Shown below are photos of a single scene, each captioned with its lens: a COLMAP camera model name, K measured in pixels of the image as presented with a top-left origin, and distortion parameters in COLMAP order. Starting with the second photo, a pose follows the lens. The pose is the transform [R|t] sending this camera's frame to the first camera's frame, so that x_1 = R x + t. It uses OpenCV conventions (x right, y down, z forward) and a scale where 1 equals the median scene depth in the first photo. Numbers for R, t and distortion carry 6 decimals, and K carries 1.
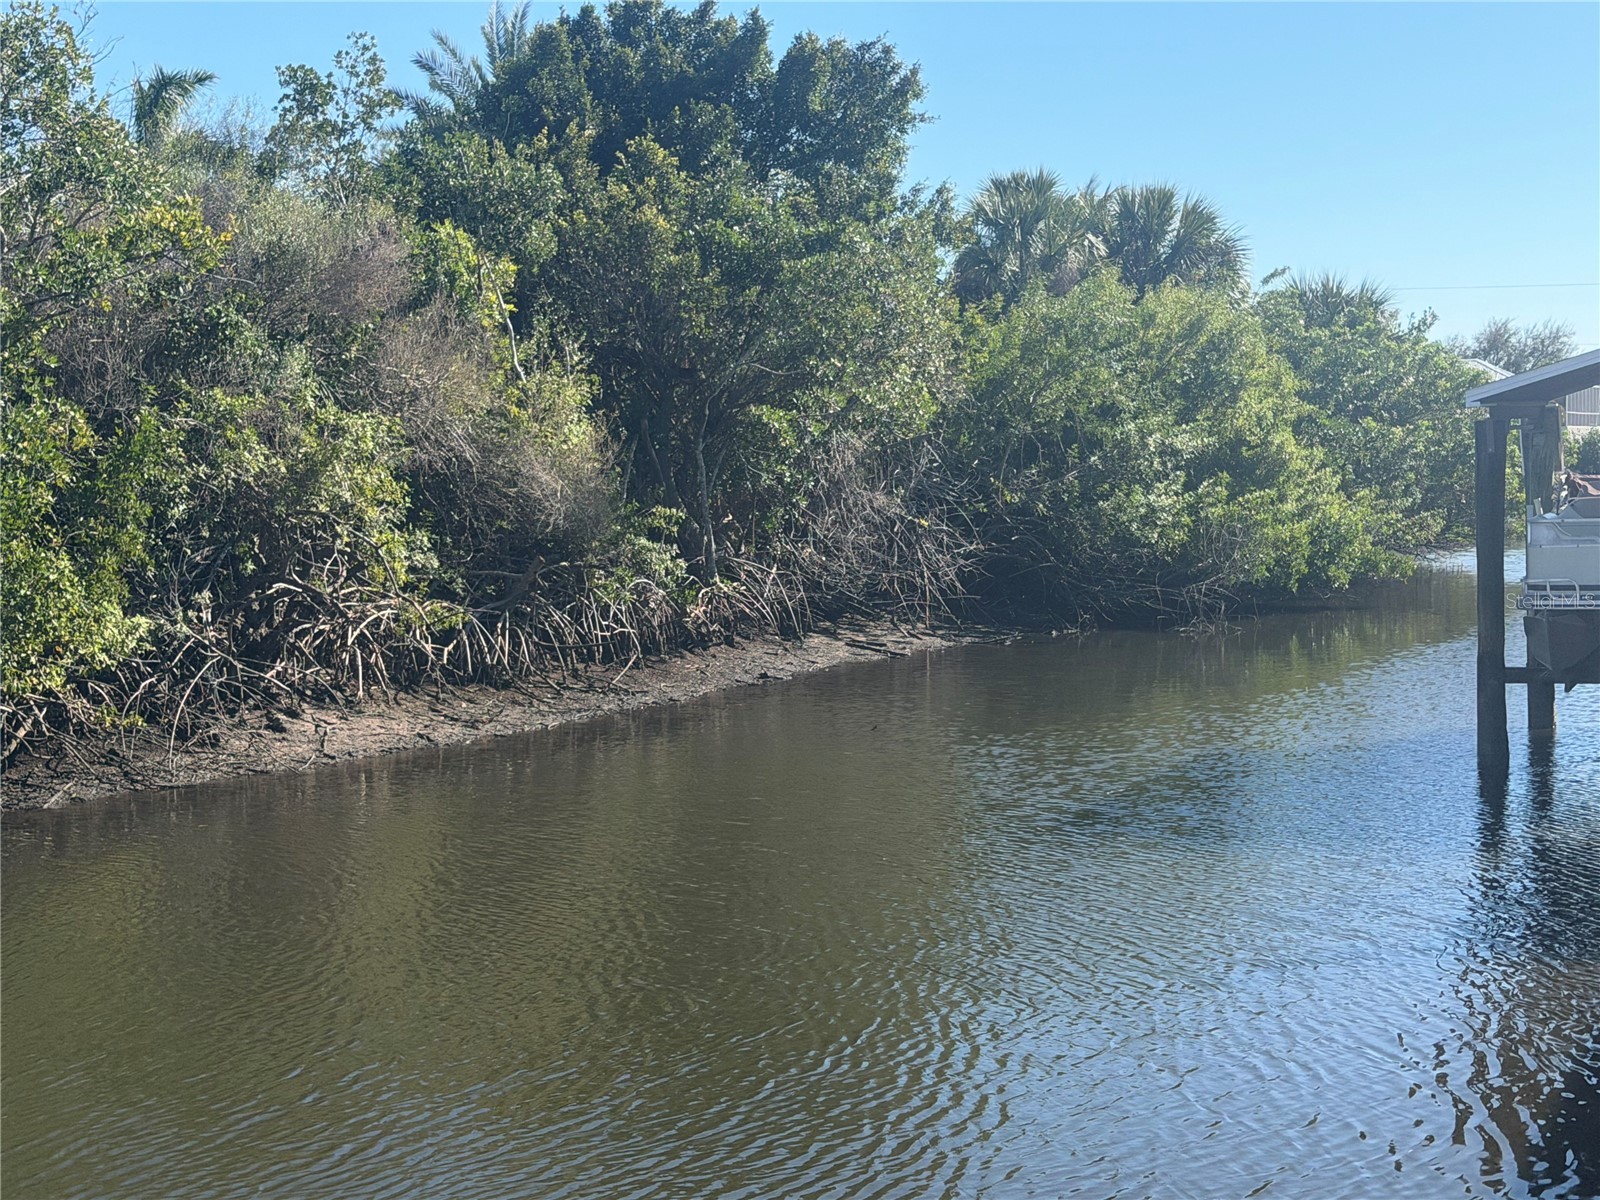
lens RADIAL K [[2699.3, 0, 800.0], [0, 2699.3, 600.0], [0, 0, 1]] dist [0.155127, 0.013052]
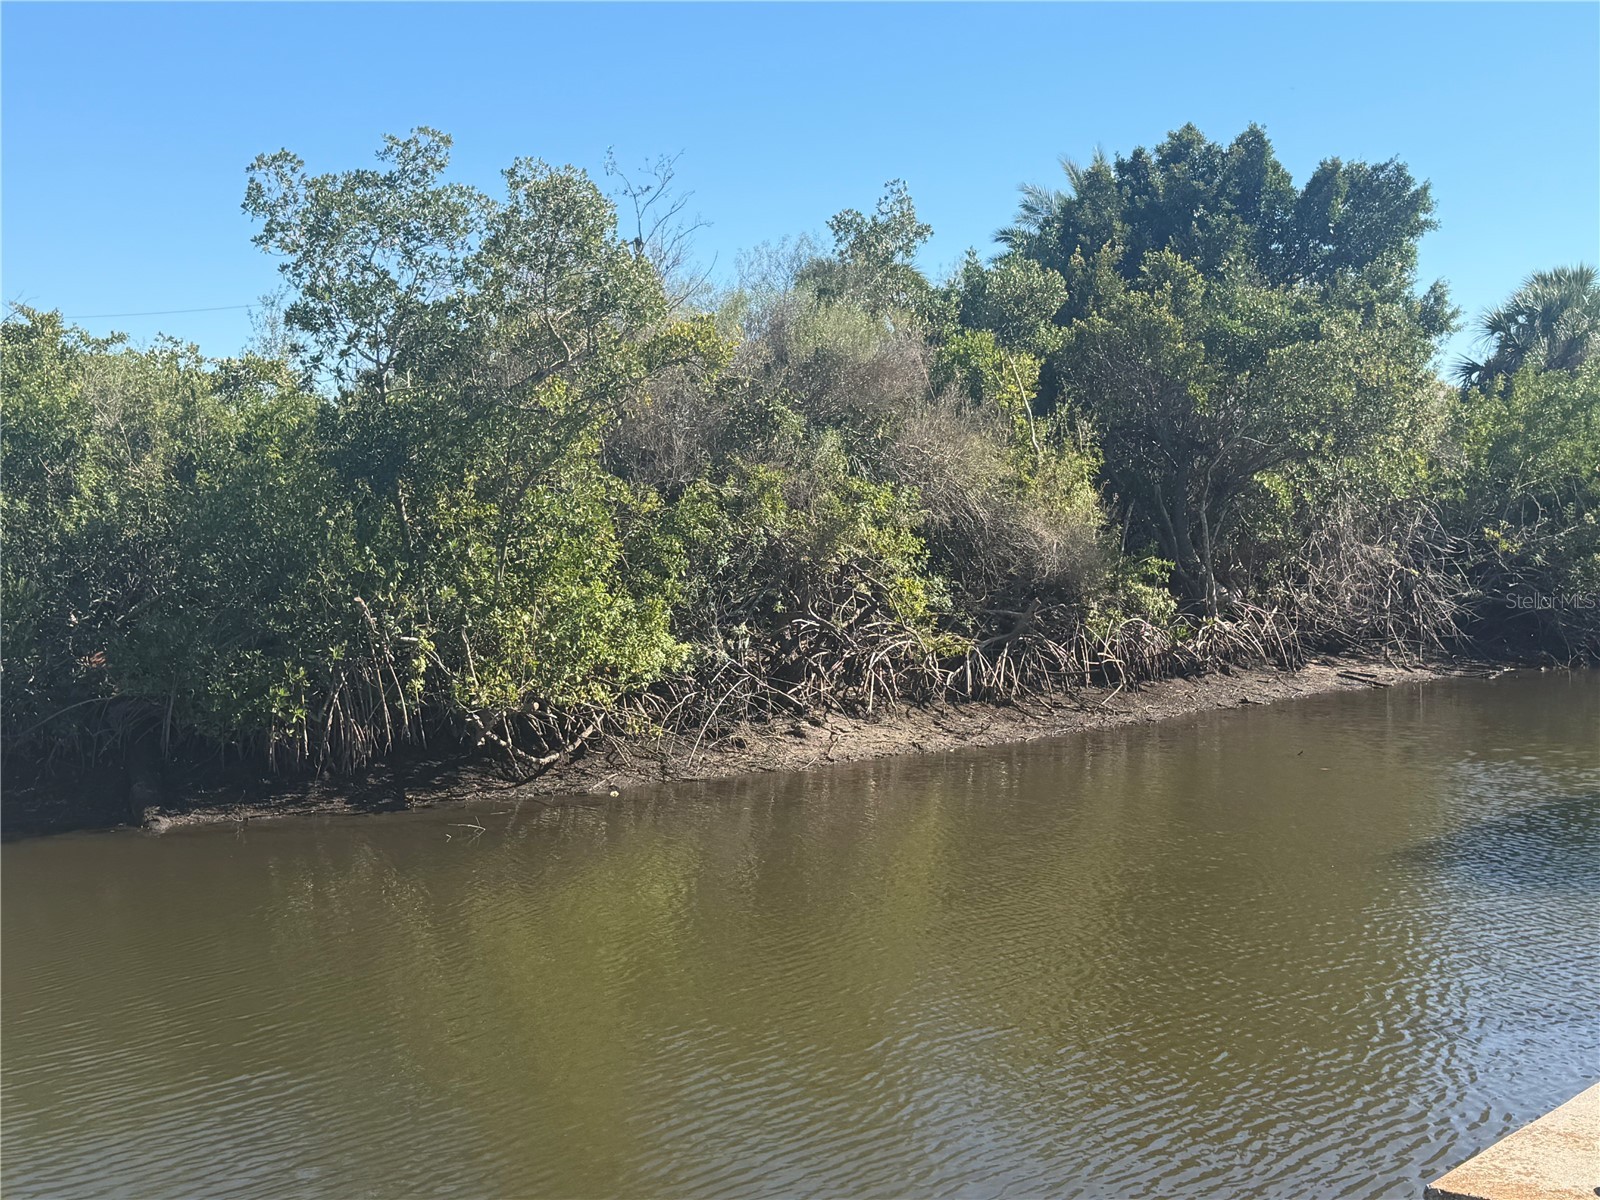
lens RADIAL K [[2065.4, 0, 800.0], [0, 2065.4, 600.0], [0, 0, 1]] dist [0.181860, -0.362892]
pose [[0.952394, 0.017507, -0.304366, 0.084414], [-0.019640, 0.999799, -0.003947, -0.009551], [0.304236, 0.009737, 0.952547, 0.076747]]
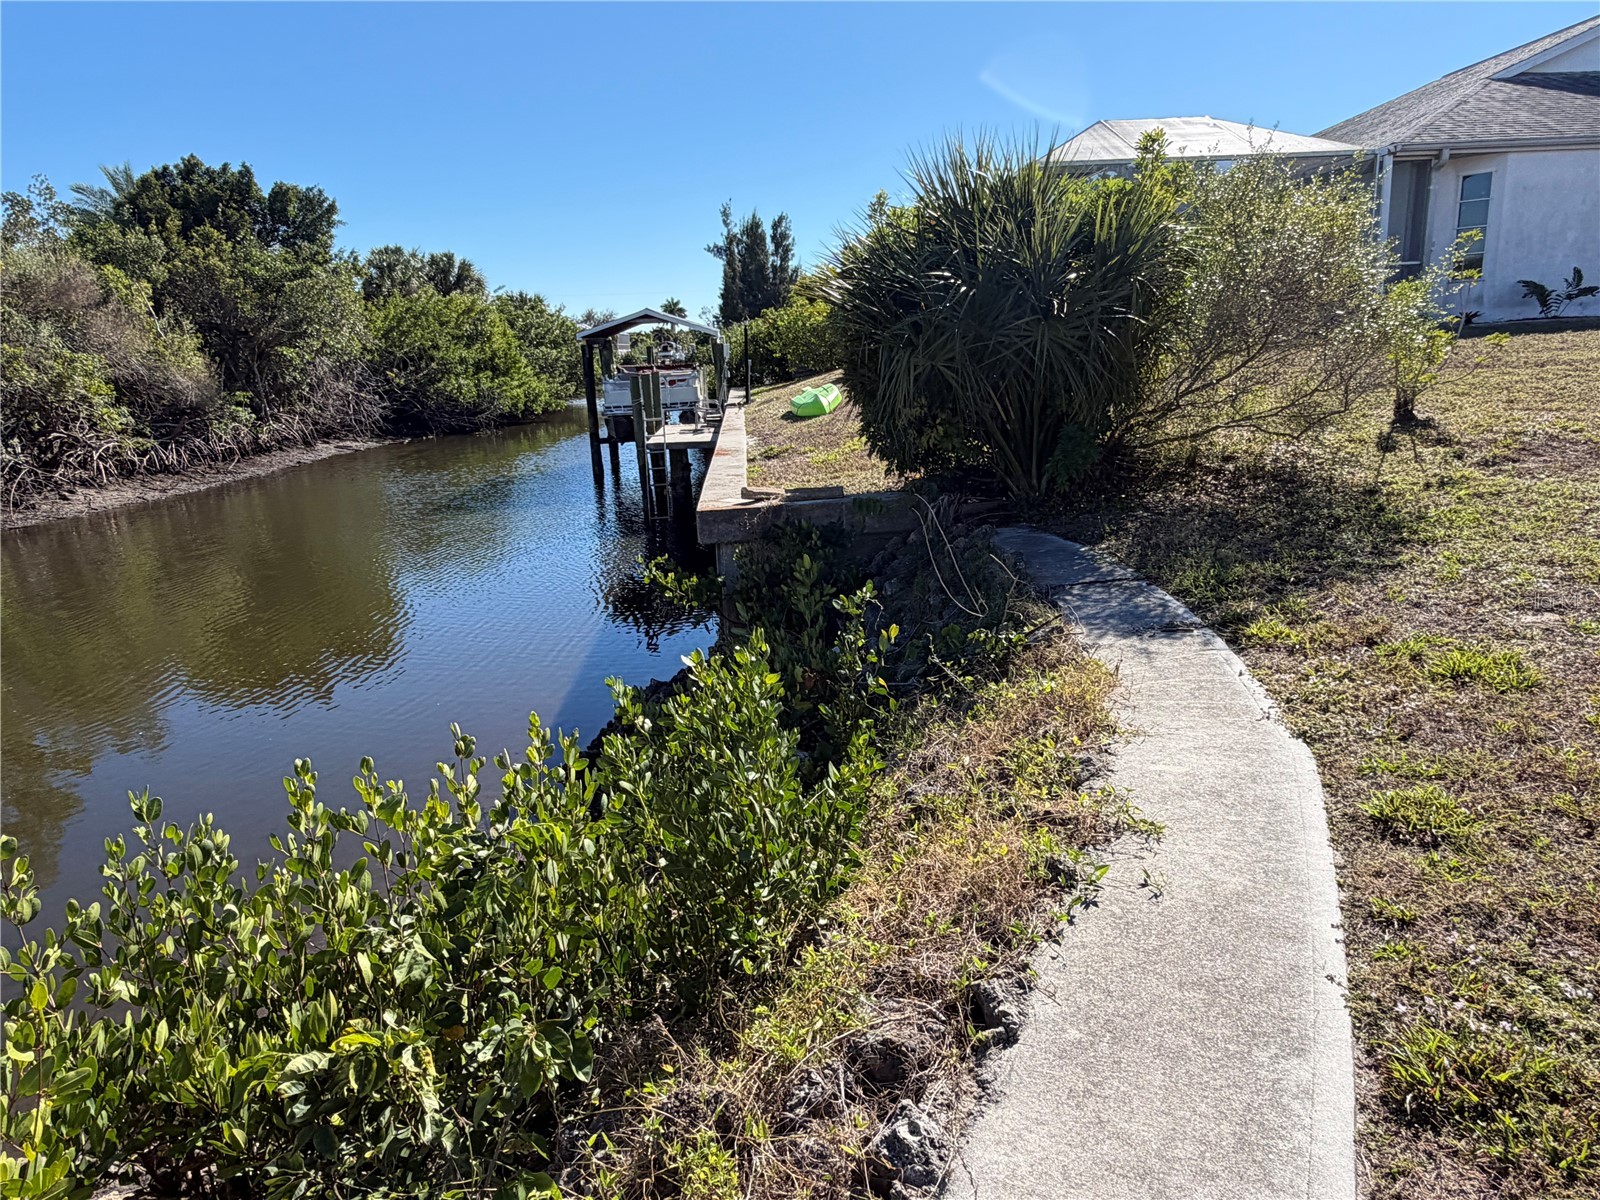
lens RADIAL K [[1043.0, 0, 800.0], [0, 1043.0, 600.0], [0, 0, 1]] dist [-0.004246, 0.001674]
pose [[0.904518, -0.123994, 0.408010, -0.004247], [0.053346, 0.982179, 0.180220, 0.005789], [-0.423085, -0.141247, 0.895013, -0.031119]]
